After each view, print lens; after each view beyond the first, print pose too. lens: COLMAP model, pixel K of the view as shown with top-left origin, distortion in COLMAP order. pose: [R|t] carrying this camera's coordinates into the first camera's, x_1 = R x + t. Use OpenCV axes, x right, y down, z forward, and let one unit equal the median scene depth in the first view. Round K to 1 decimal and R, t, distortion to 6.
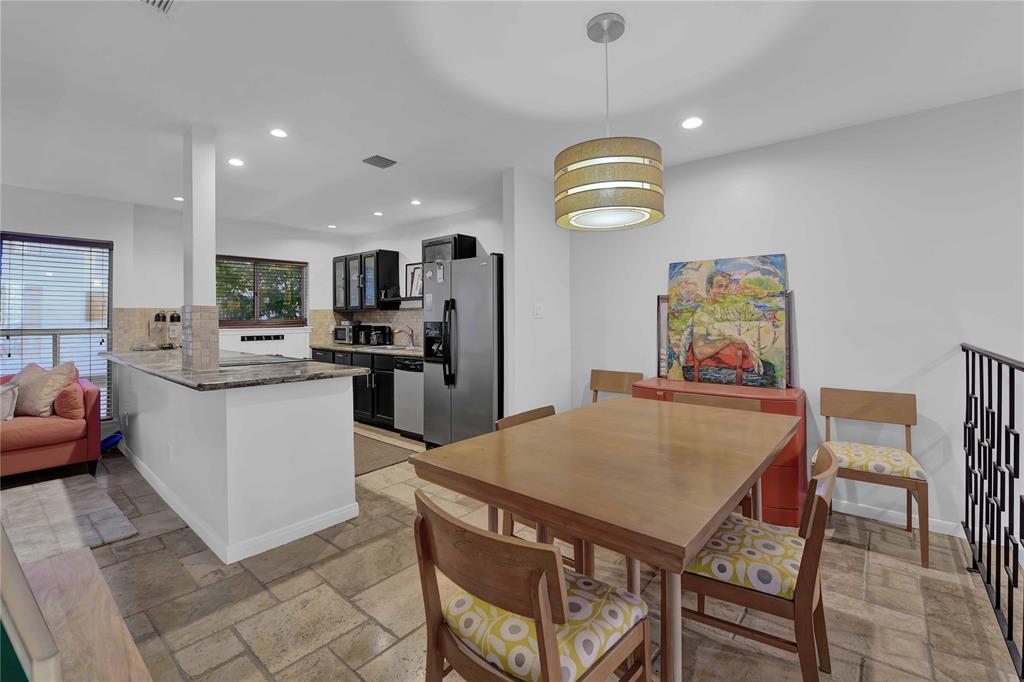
lens RADIAL K [[451.2, 0, 509.4], [0, 451.2, 318.1], [0, 0, 1]] dist [-0.033539, 0.000398]
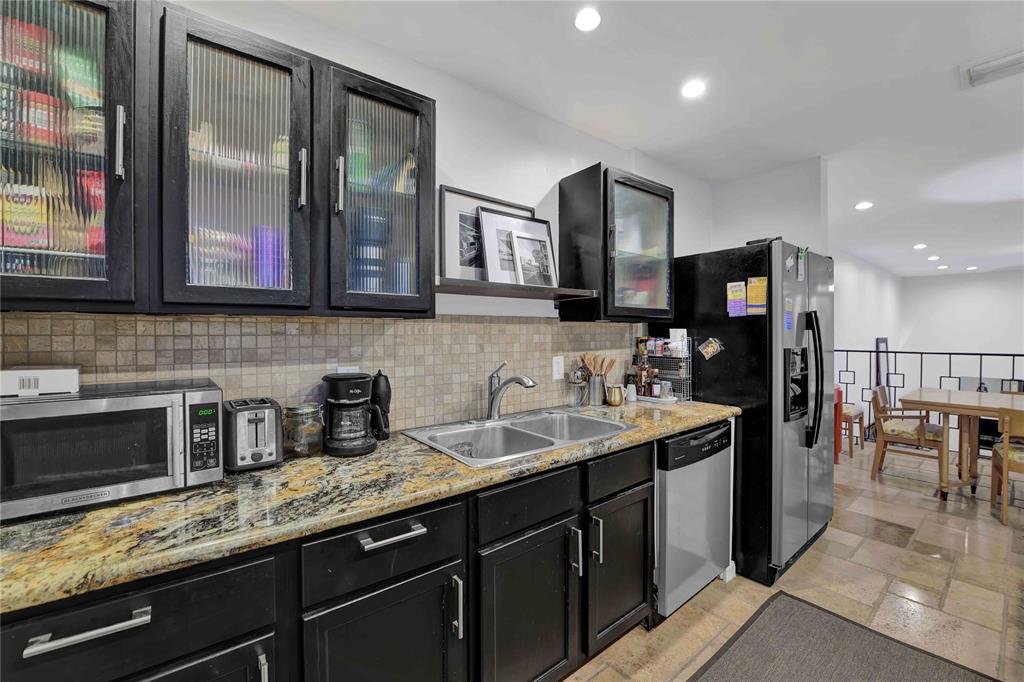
lens RADIAL K [[409.5, 0, 516.4], [0, 409.5, 336.1], [0, 0, 1]] dist [-0.032622, 0.000067]
pose [[0.189154, -0.003866, 0.981940, -0.548411], [0.002754, 0.999990, 0.003407, -0.006534], [-0.981944, 0.002060, 0.189163, 0.922139]]
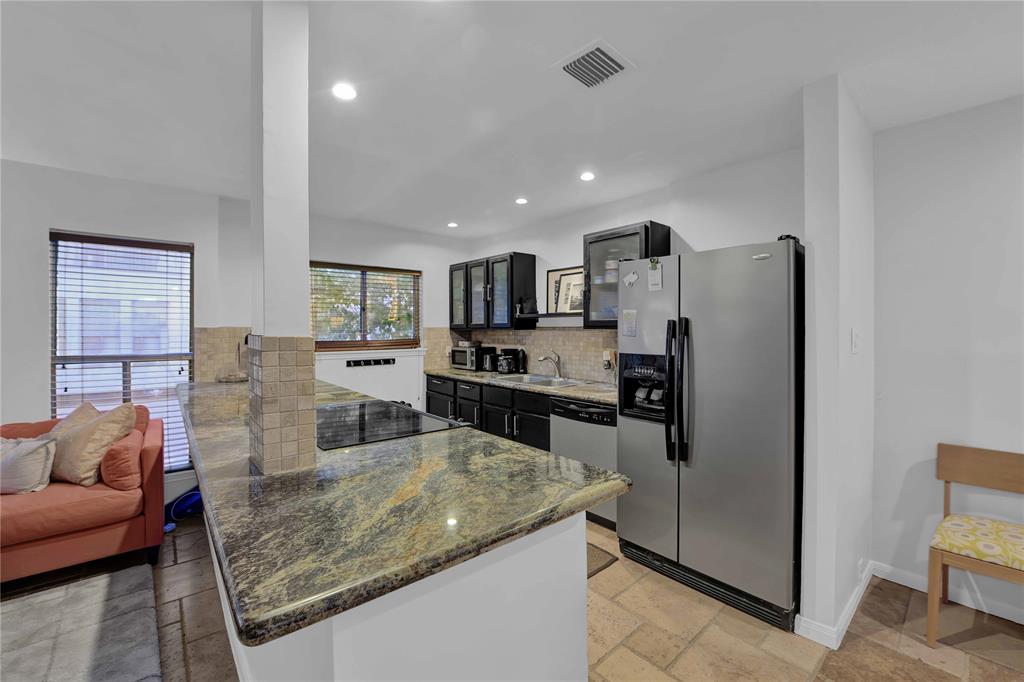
lens RADIAL K [[409.5, 0, 516.4], [0, 409.5, 336.1], [0, 0, 1]] dist [-0.032622, 0.000067]
pose [[0.990689, 0.006819, -0.135976, -0.189085], [-0.004683, 0.999861, 0.016023, -0.018029], [0.136066, -0.015237, 0.990583, 0.297756]]
